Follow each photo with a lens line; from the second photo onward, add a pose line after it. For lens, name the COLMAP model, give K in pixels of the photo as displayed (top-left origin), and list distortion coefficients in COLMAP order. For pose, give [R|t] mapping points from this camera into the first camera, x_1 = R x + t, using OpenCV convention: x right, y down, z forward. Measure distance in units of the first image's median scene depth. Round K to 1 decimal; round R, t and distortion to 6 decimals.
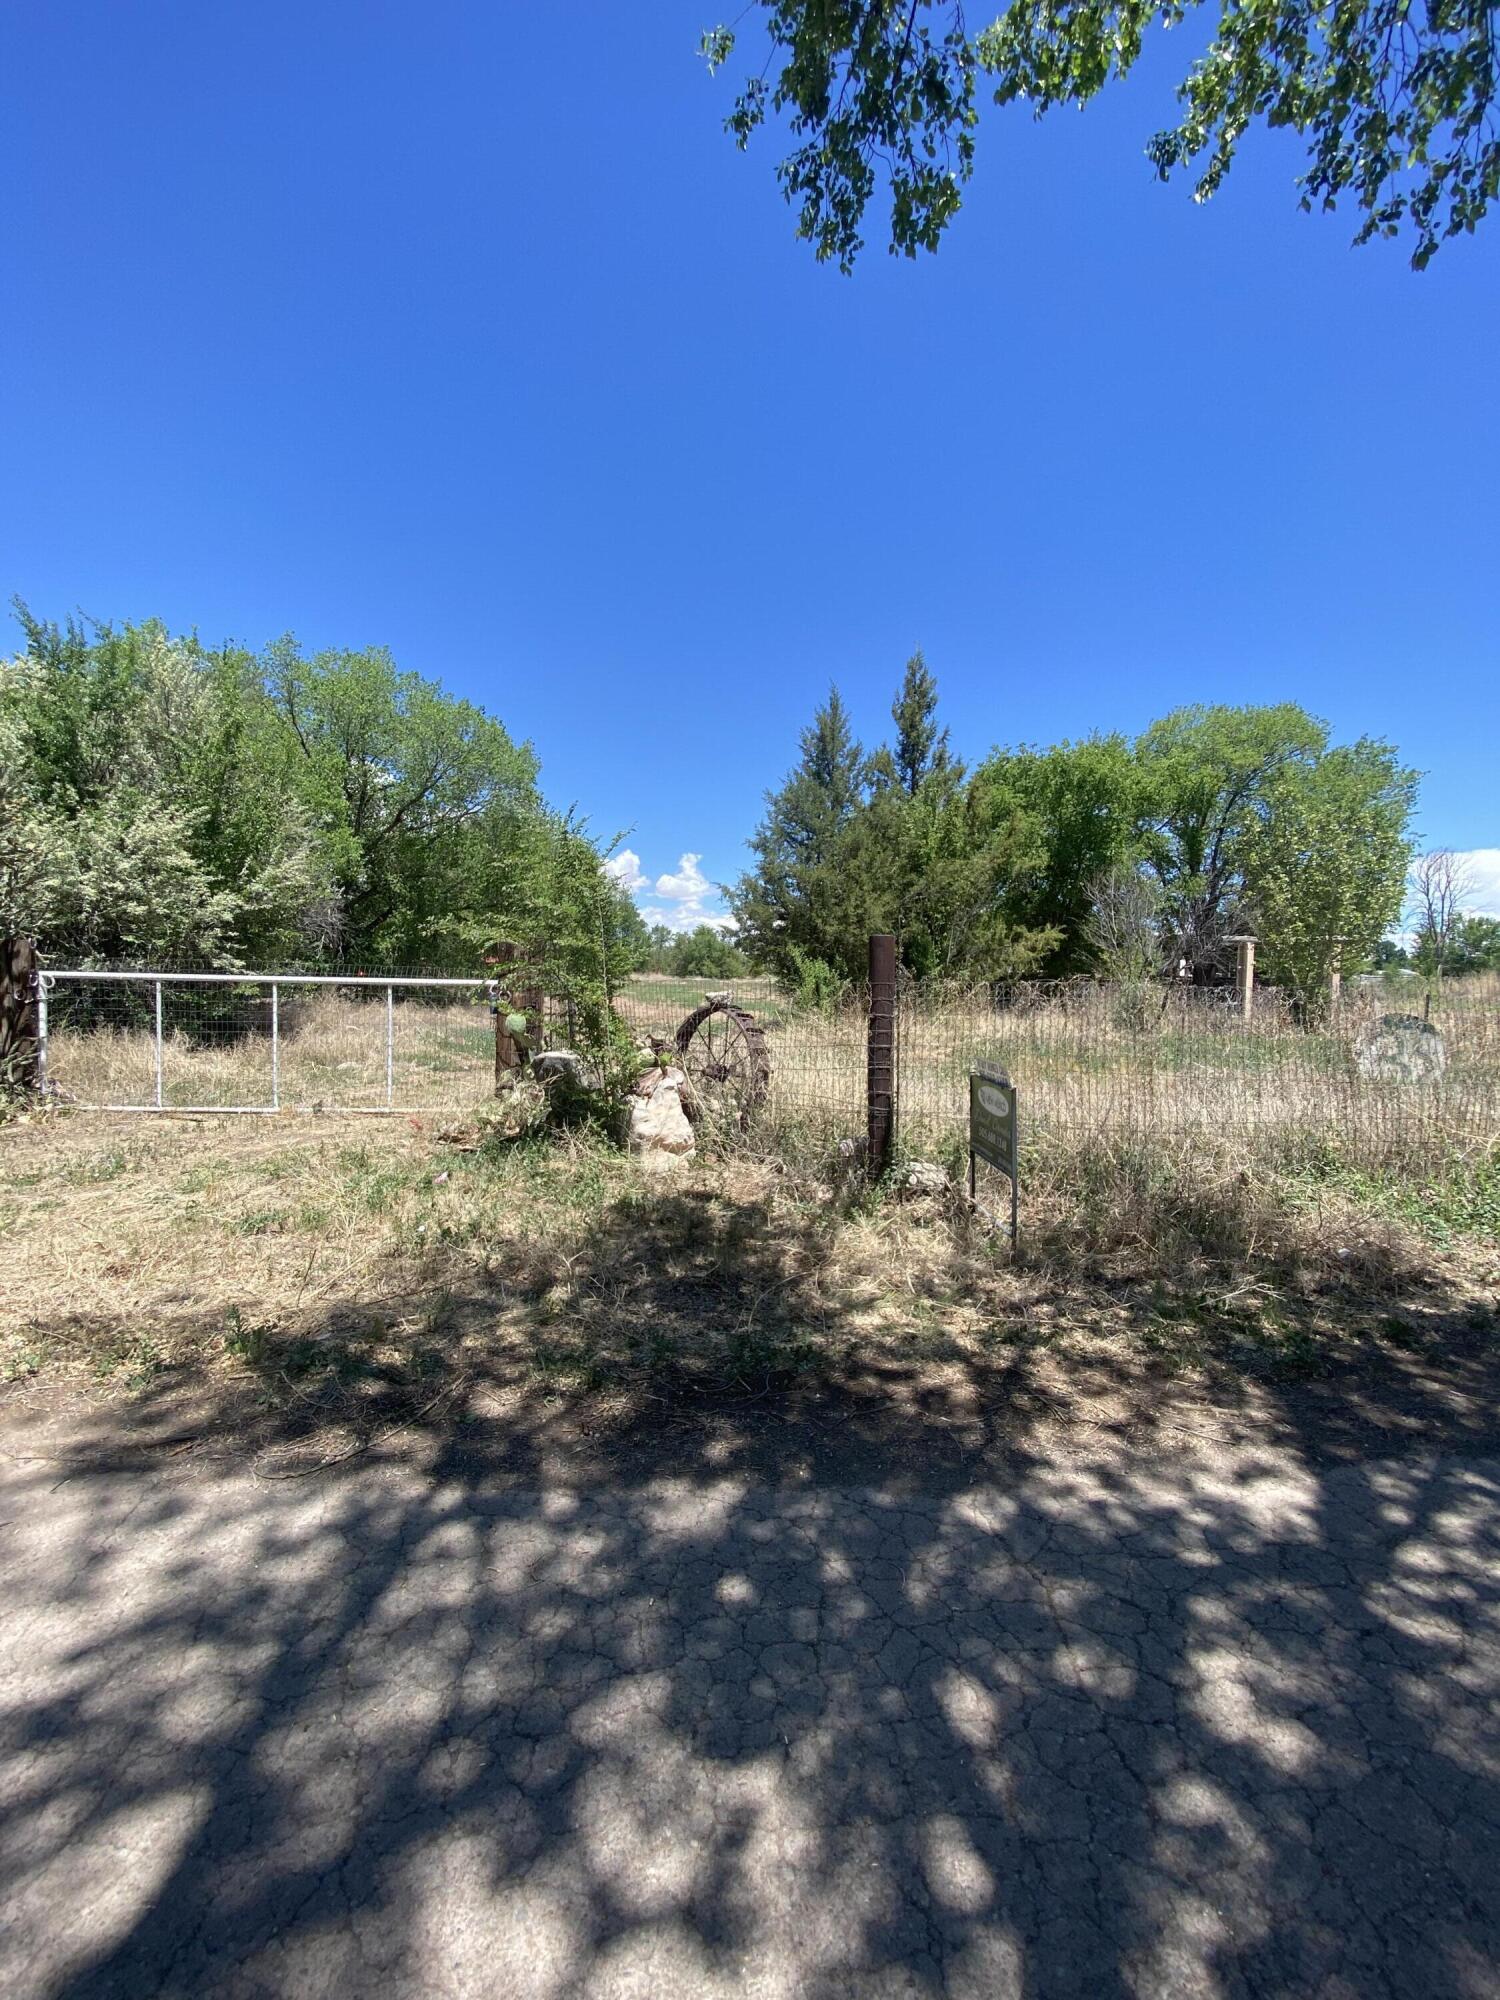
lens RADIAL K [[813.7, 0, 715.7], [0, 813.7, 996.3], [0, 0, 1]] dist [-0.017788, -0.008083]
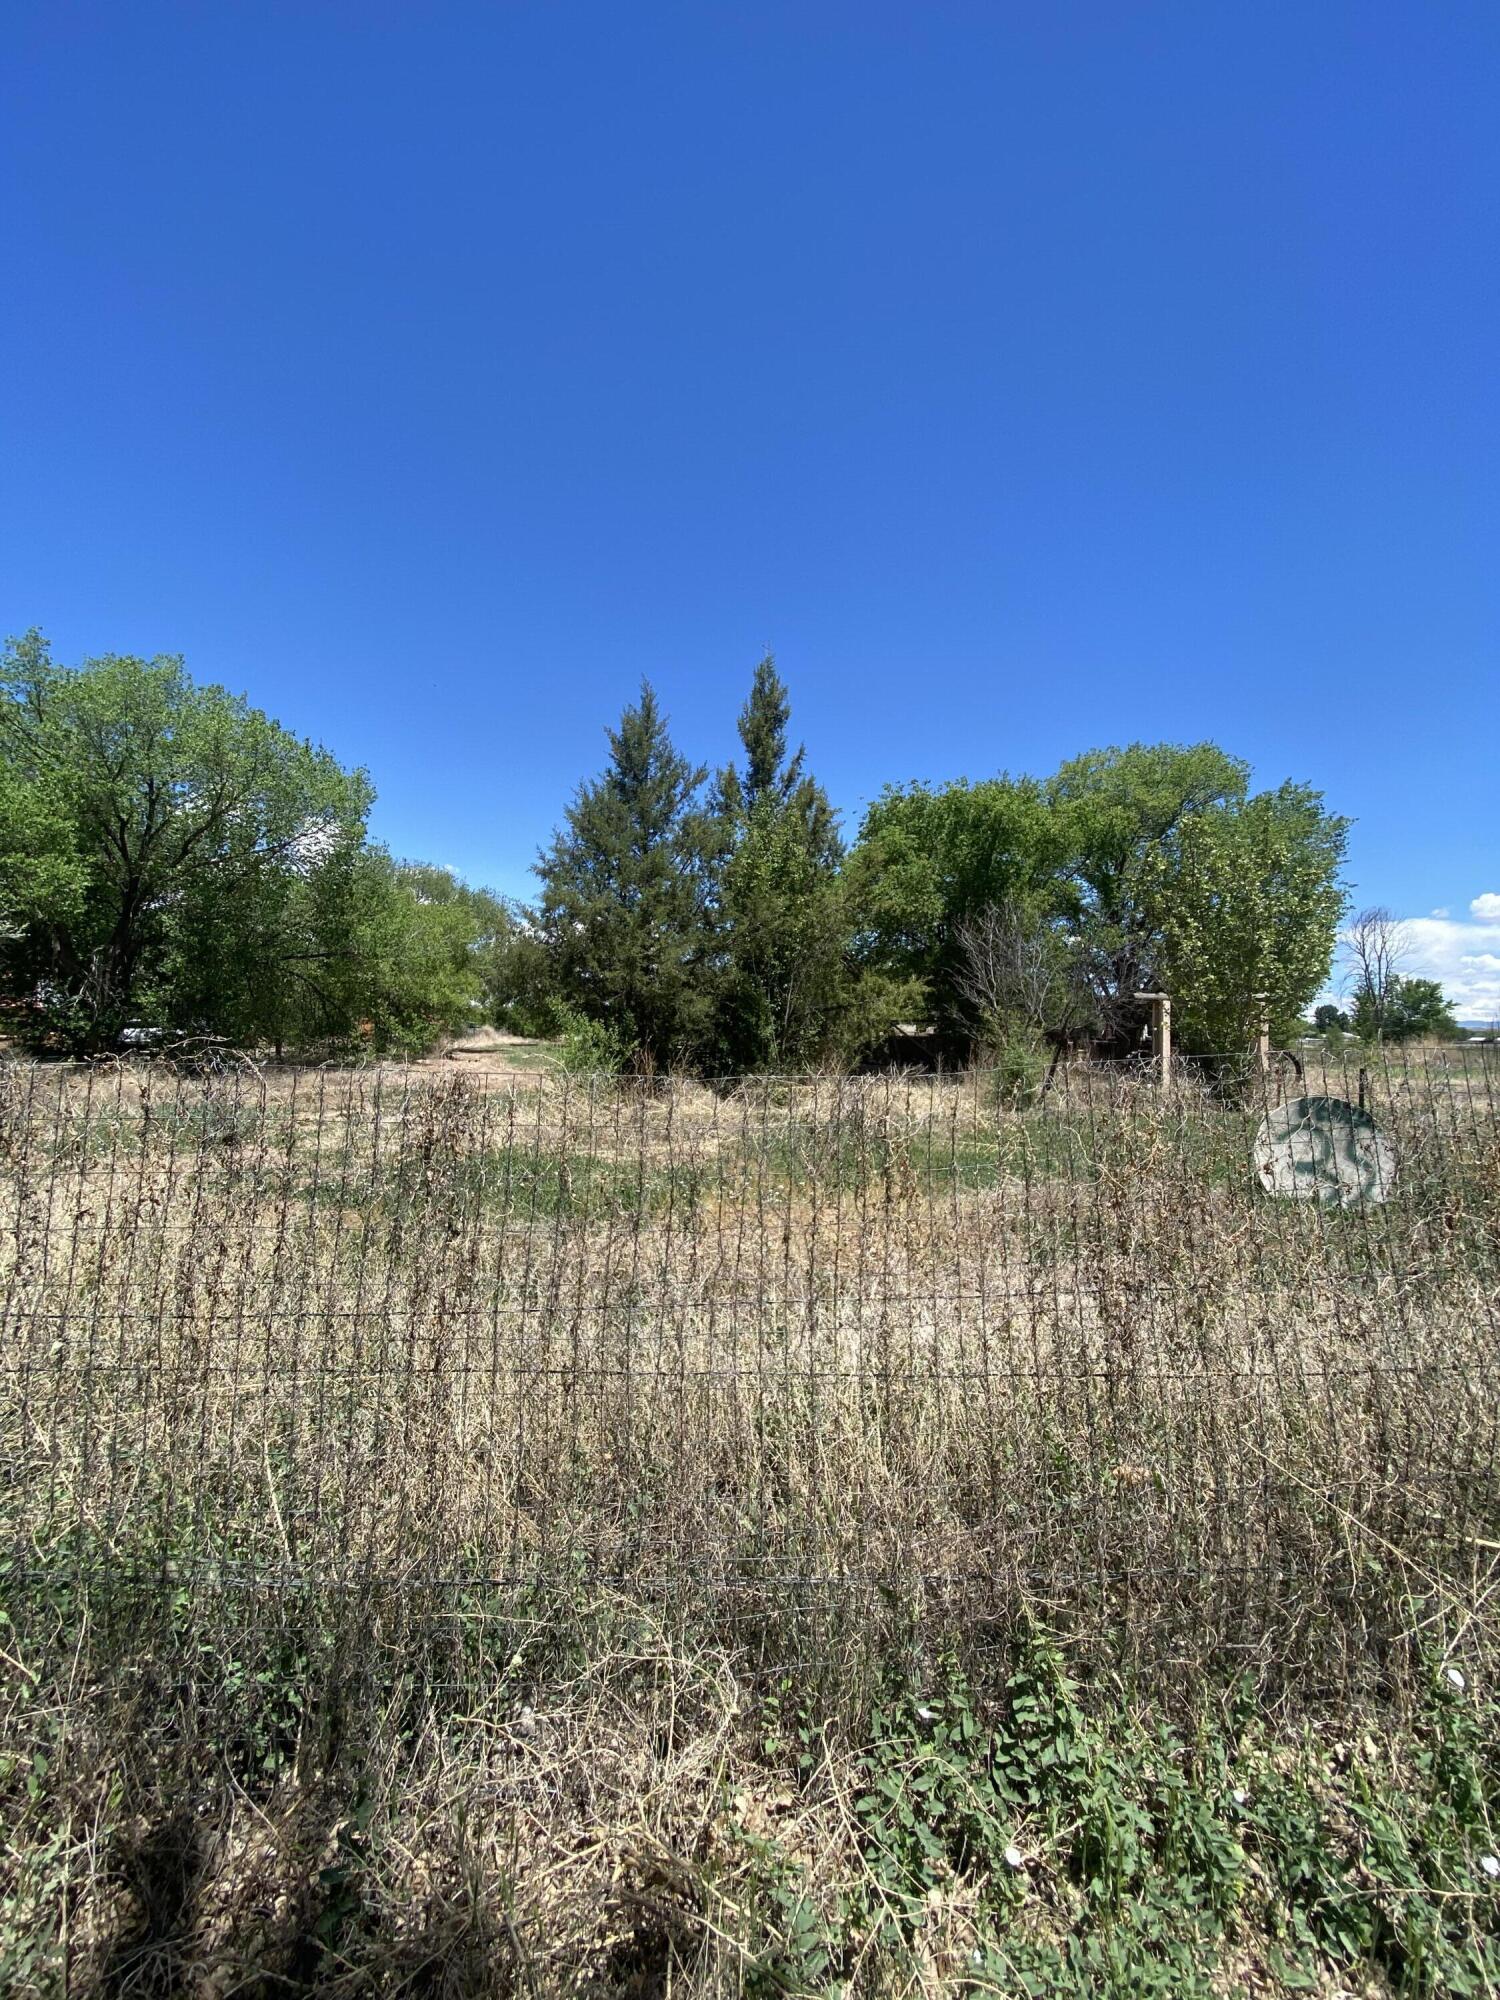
lens RADIAL K [[823.0, 0, 748.1], [0, 823.0, 997.5], [0, 0, 1]] dist [0.028241, -0.021518]
pose [[0.996267, 0.004113, 0.086225, 0.127688], [0.002482, 0.997086, -0.076249, -0.002855], [-0.086288, 0.076179, 0.993354, 0.138716]]
